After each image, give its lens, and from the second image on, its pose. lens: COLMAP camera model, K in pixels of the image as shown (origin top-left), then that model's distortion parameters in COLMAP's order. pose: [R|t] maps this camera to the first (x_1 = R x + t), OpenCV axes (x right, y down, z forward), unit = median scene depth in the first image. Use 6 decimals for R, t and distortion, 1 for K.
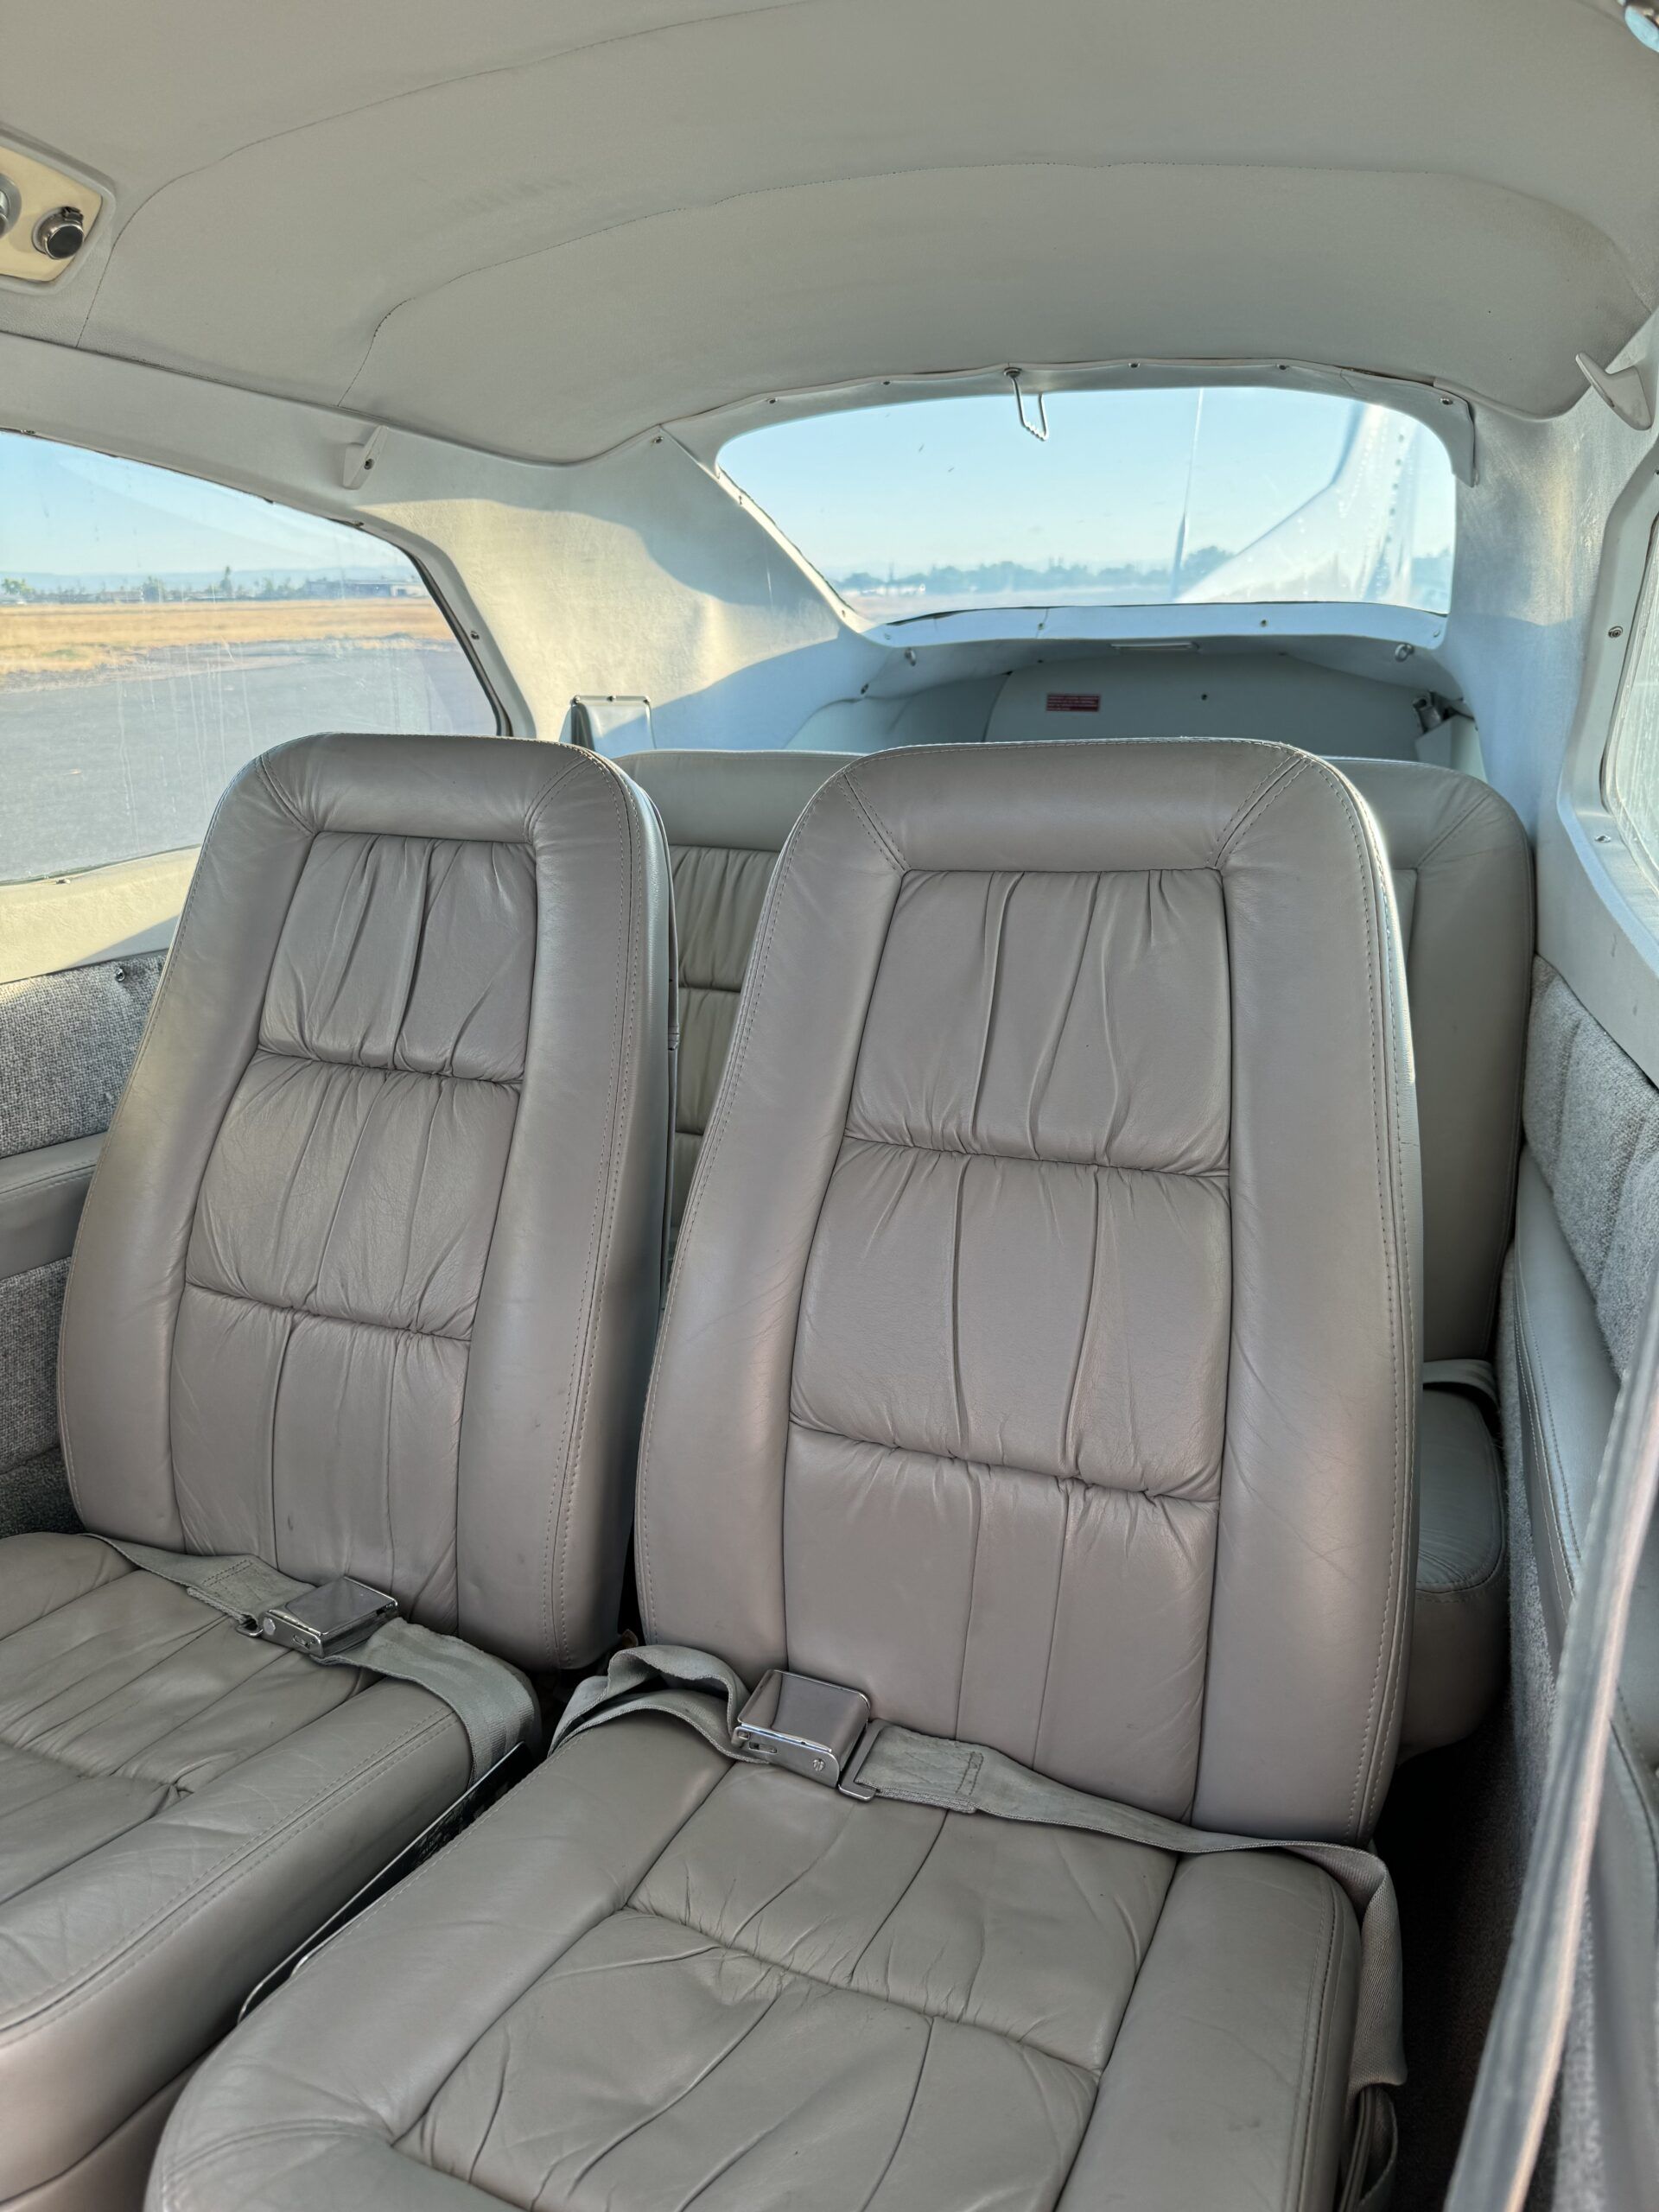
lens RADIAL K [[1545.7, 0, 838.3], [0, 1545.7, 1104.8], [0, 0, 1]] dist [0.117644, -0.158970]
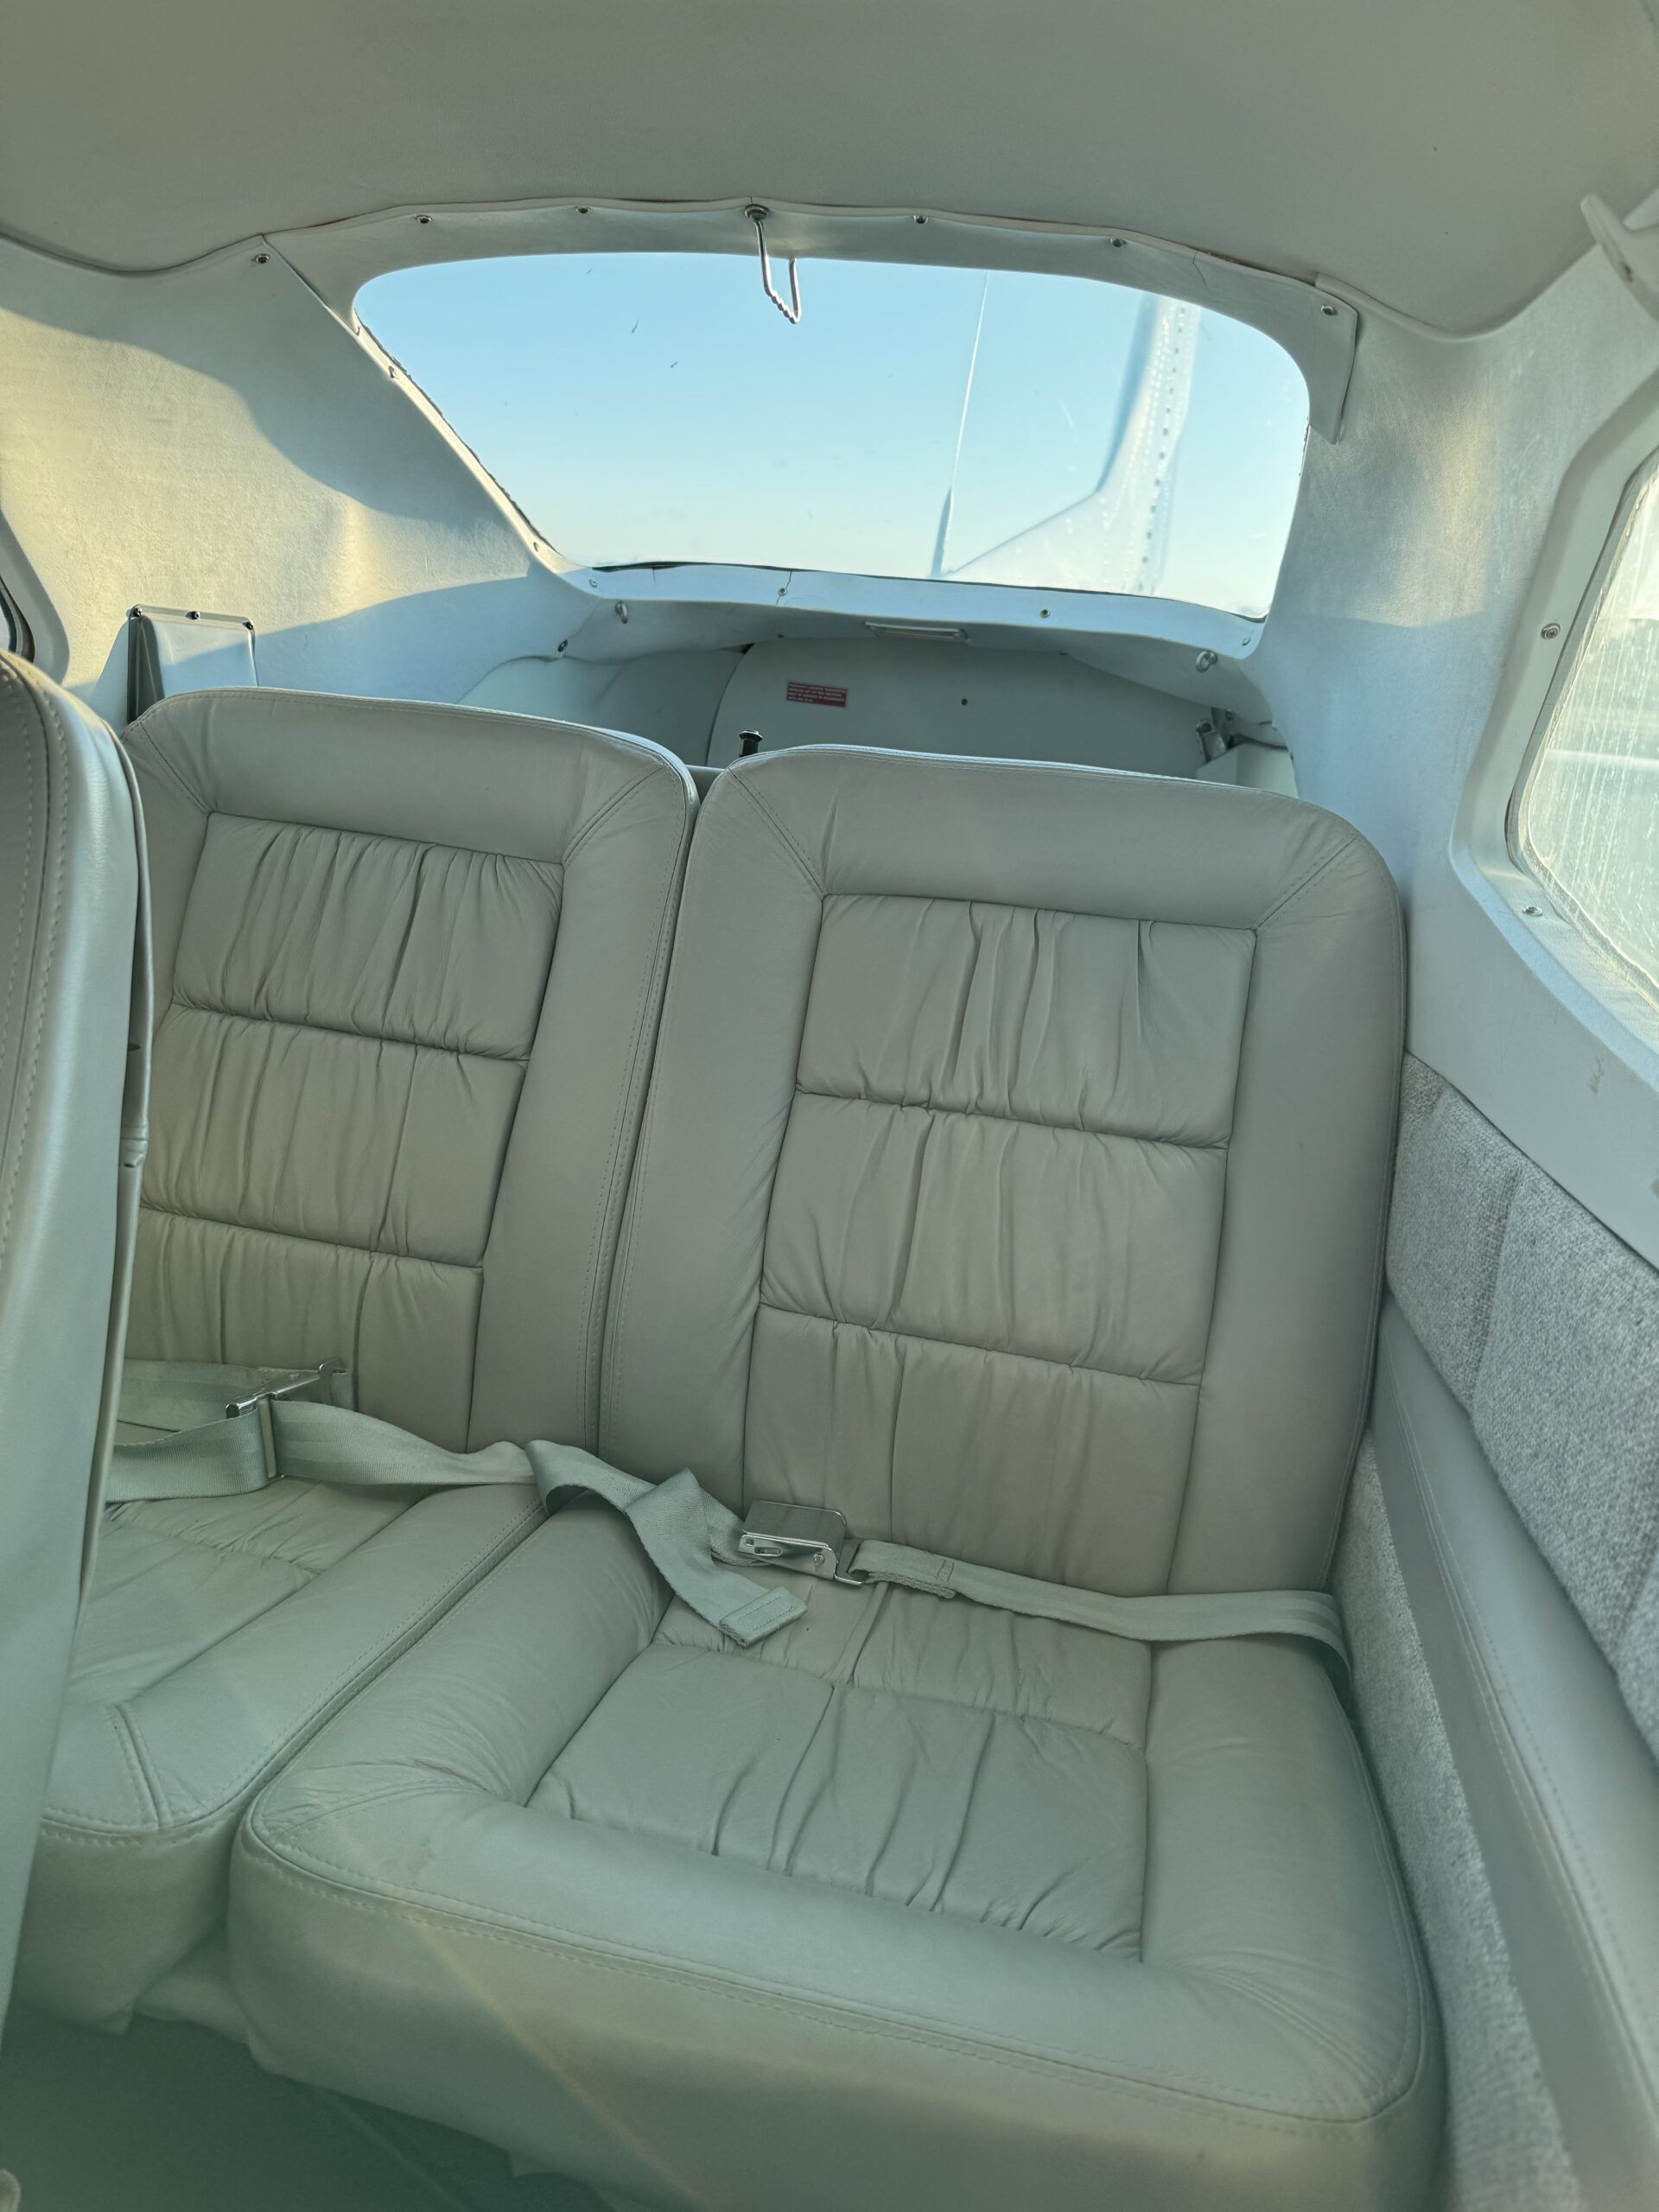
lens RADIAL K [[1480.3, 0, 826.9], [0, 1480.3, 1071.4], [0, 0, 1]] dist [0.070211, -0.113990]
pose [[0.984517, 0.044876, 0.169450, 0.038150], [-0.042517, 0.998942, -0.017529, -0.050650], [-0.170057, 0.010053, 0.985383, 0.276866]]
